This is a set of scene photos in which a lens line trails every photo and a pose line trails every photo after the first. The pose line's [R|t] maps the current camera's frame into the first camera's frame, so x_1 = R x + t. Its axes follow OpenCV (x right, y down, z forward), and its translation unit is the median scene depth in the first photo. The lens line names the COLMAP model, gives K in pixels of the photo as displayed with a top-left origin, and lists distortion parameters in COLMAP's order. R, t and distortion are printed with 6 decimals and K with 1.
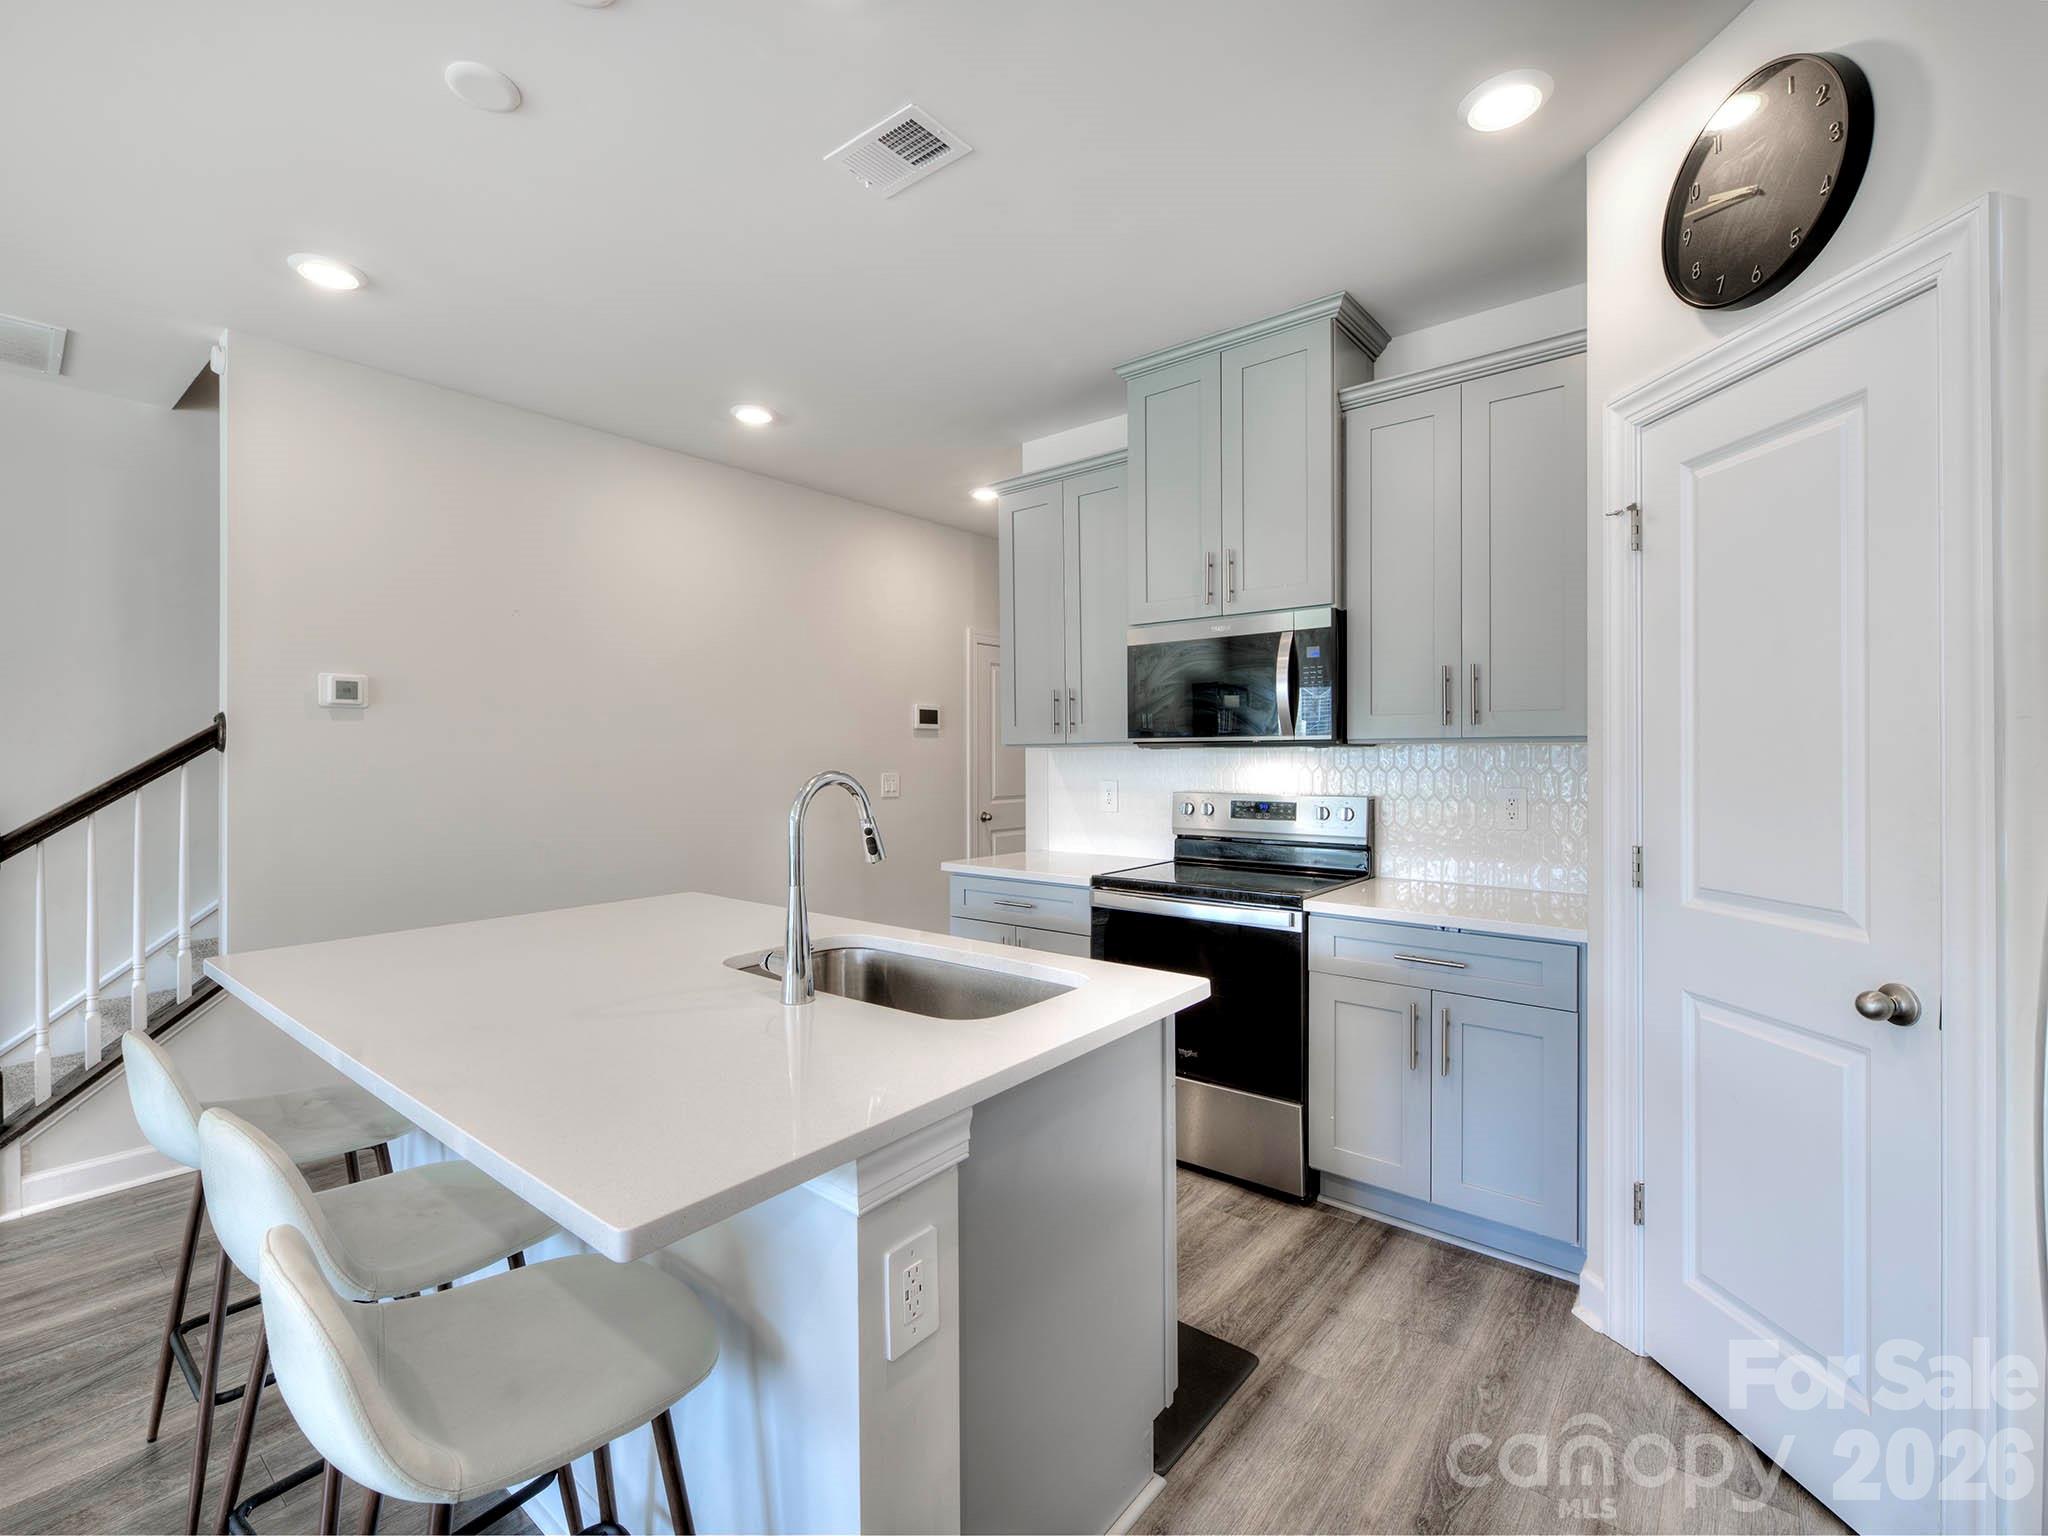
lens RADIAL K [[909.7, 0, 1023.0], [0, 909.7, 762.0], [0, 0, 1]] dist [0.005657, -0.004144]
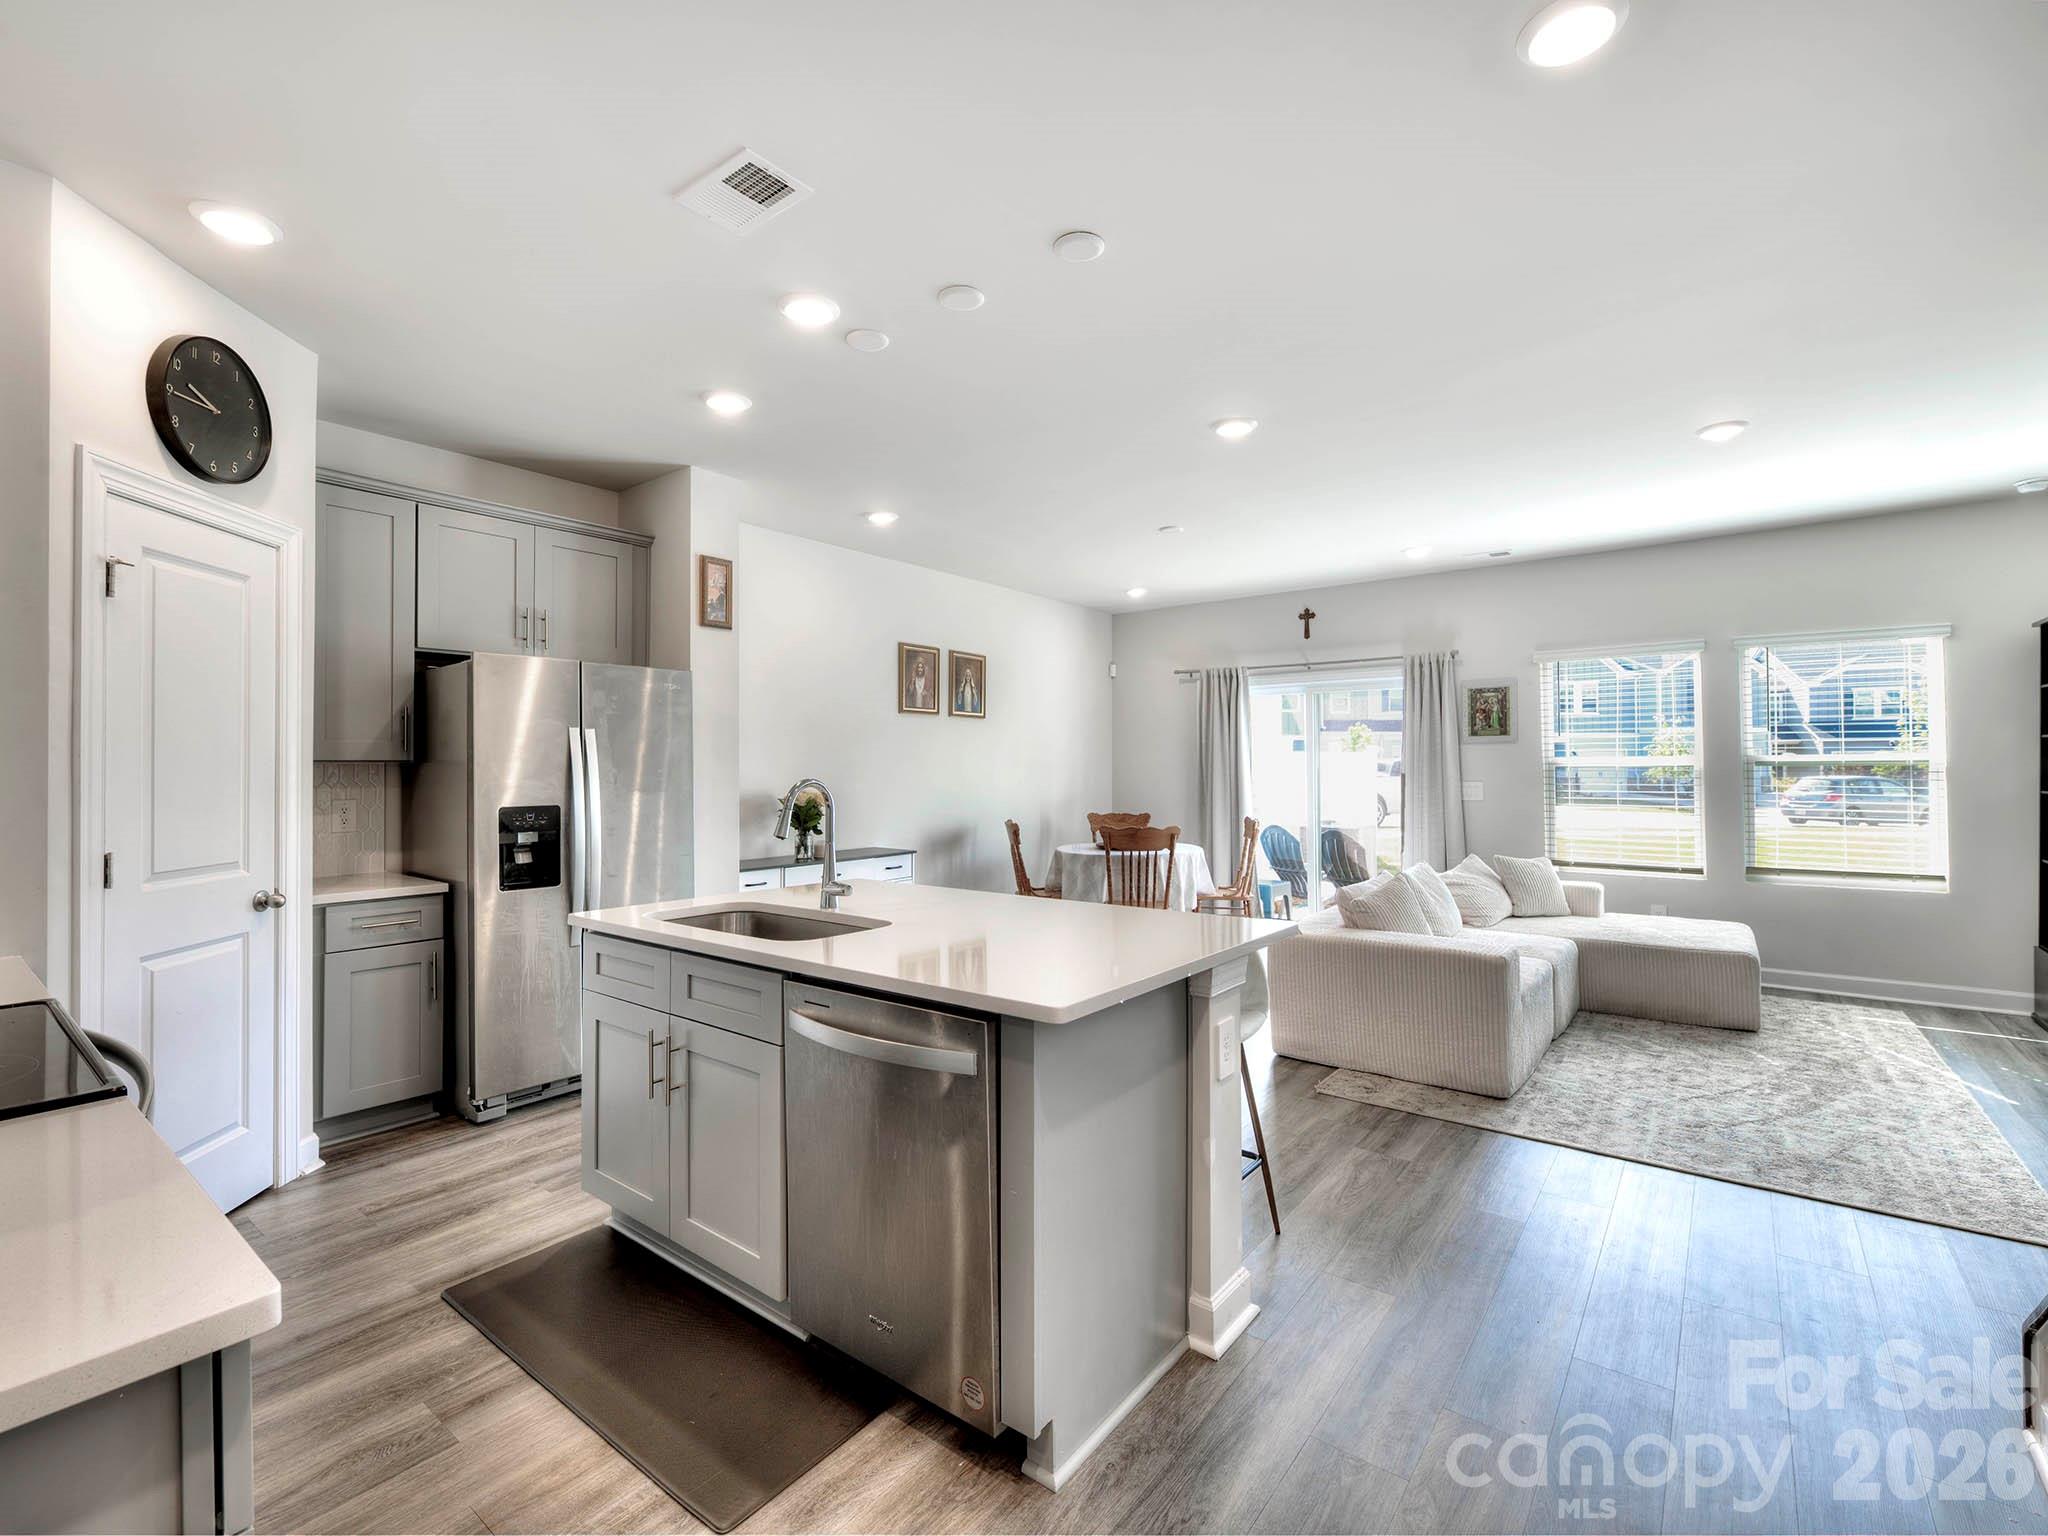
lens RADIAL K [[909.7, 0, 1021.9], [0, 909.7, 759.5], [0, 0, 1]] dist [0.005657, -0.004144]
pose [[-0.999707, 0.006495, -0.023303, -0.304077], [0.006576, 0.999973, -0.003418, -0.009861], [0.023281, -0.003570, -0.999723, 1.455778]]
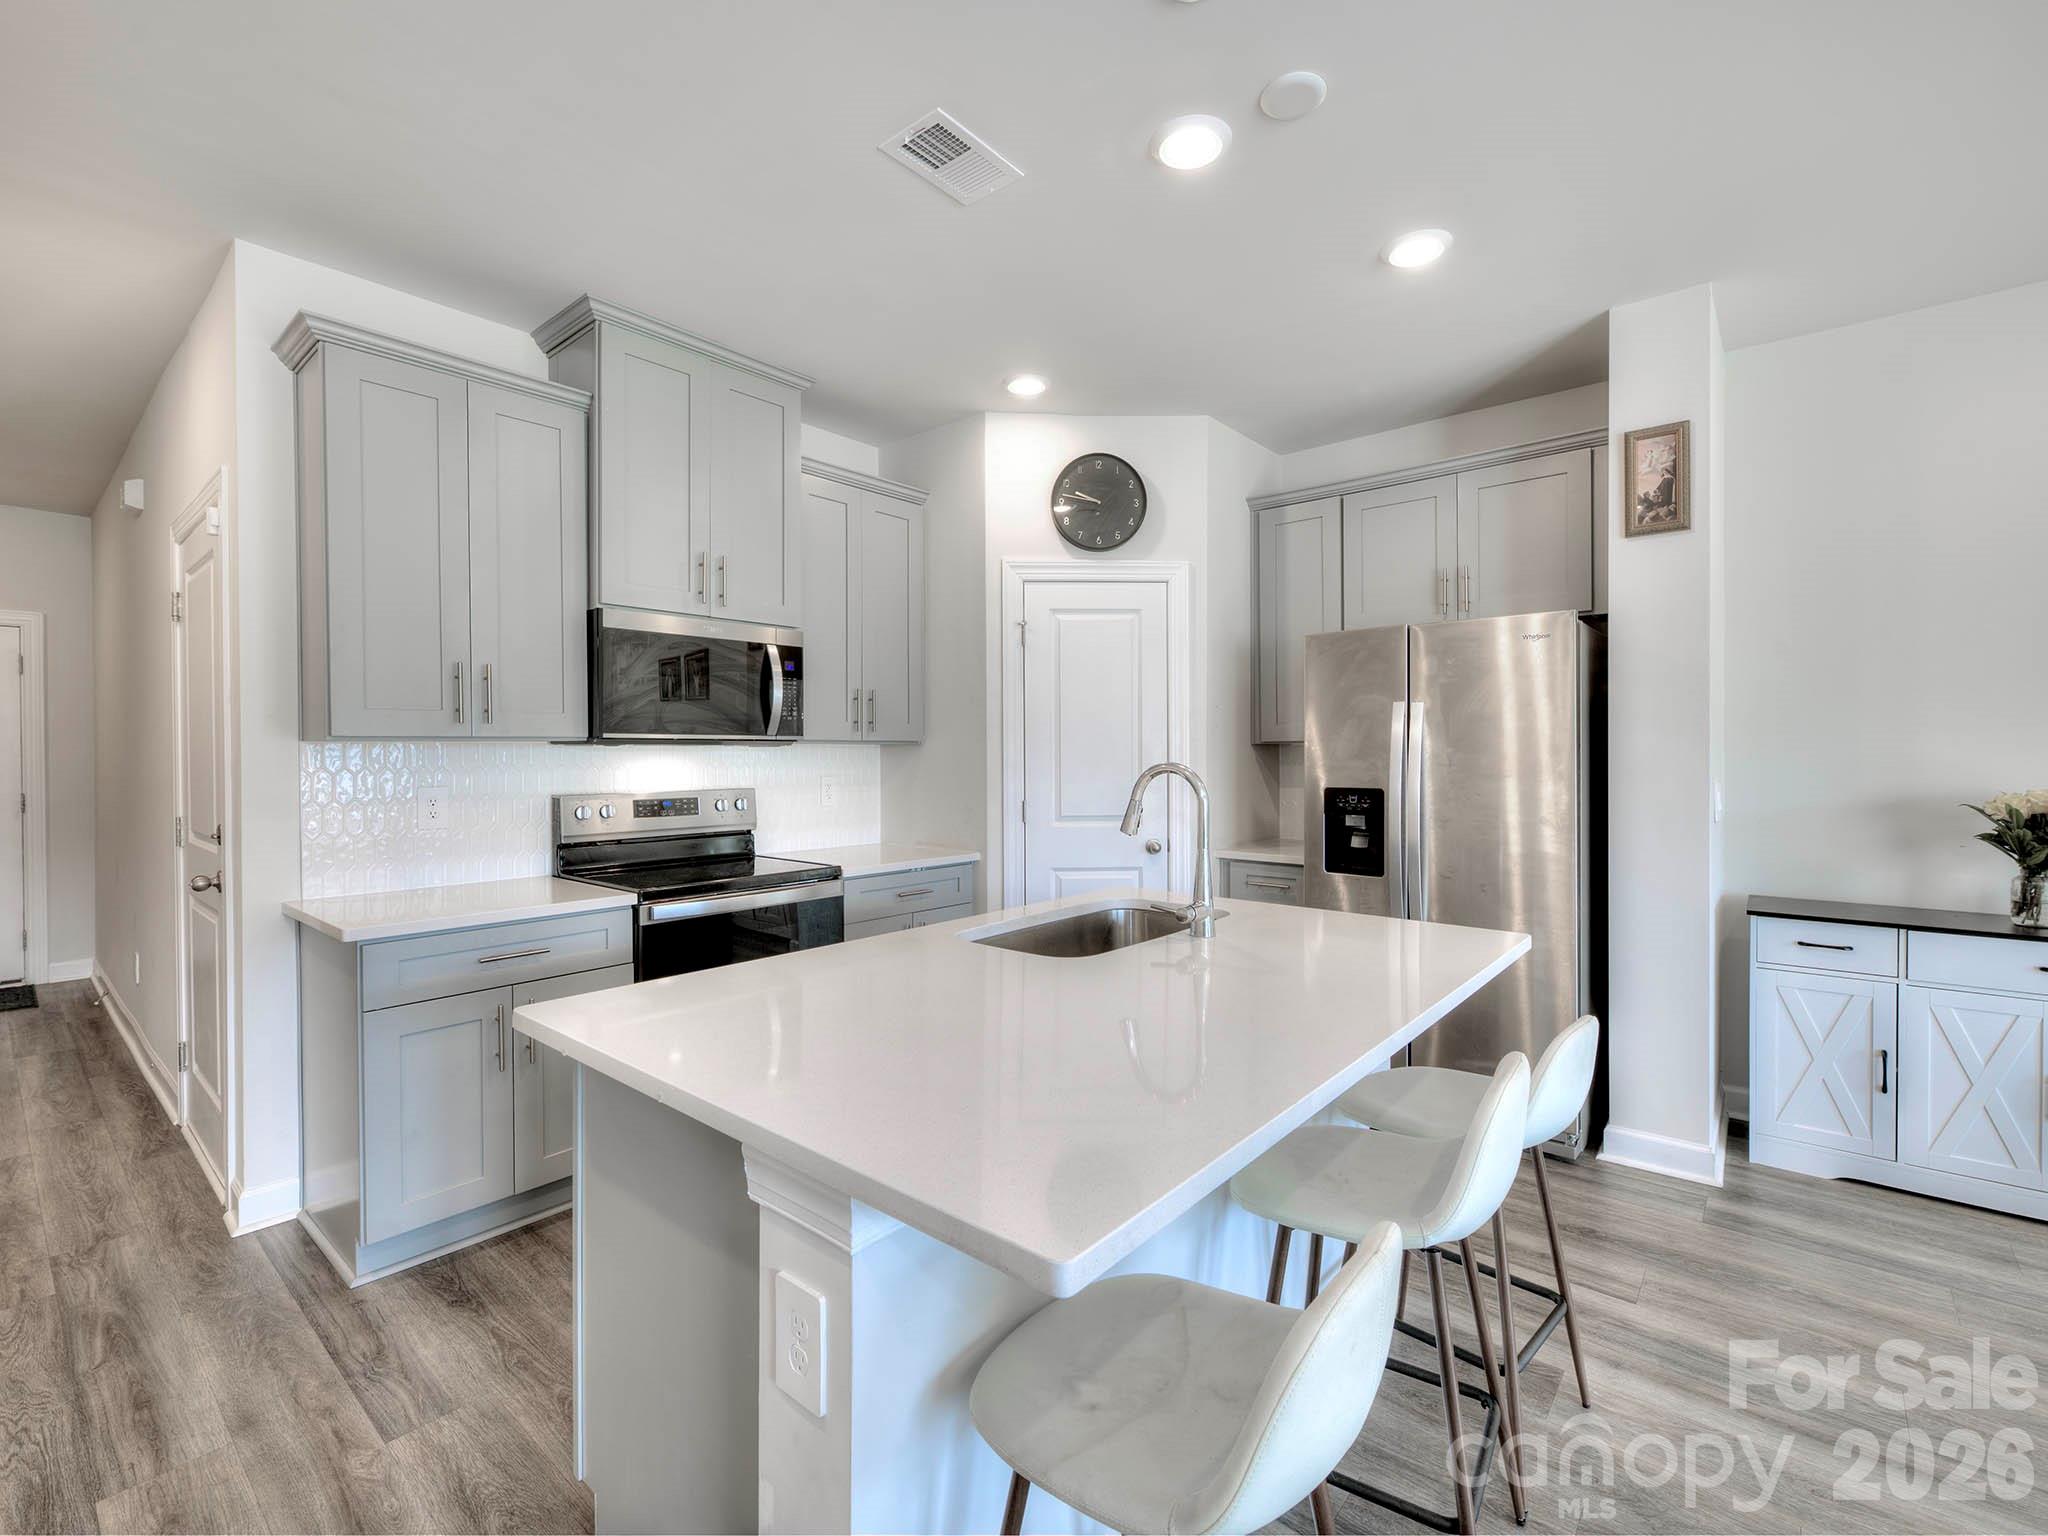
lens RADIAL K [[909.7, 0, 1022.4], [0, 909.7, 761.9], [0, 0, 1]] dist [0.005657, -0.004144]
pose [[0.022870, -0.007523, 0.999710, -0.823953], [0.009288, 0.999930, 0.007312, -0.001516], [-0.999695, 0.009118, 0.022938, 0.640704]]
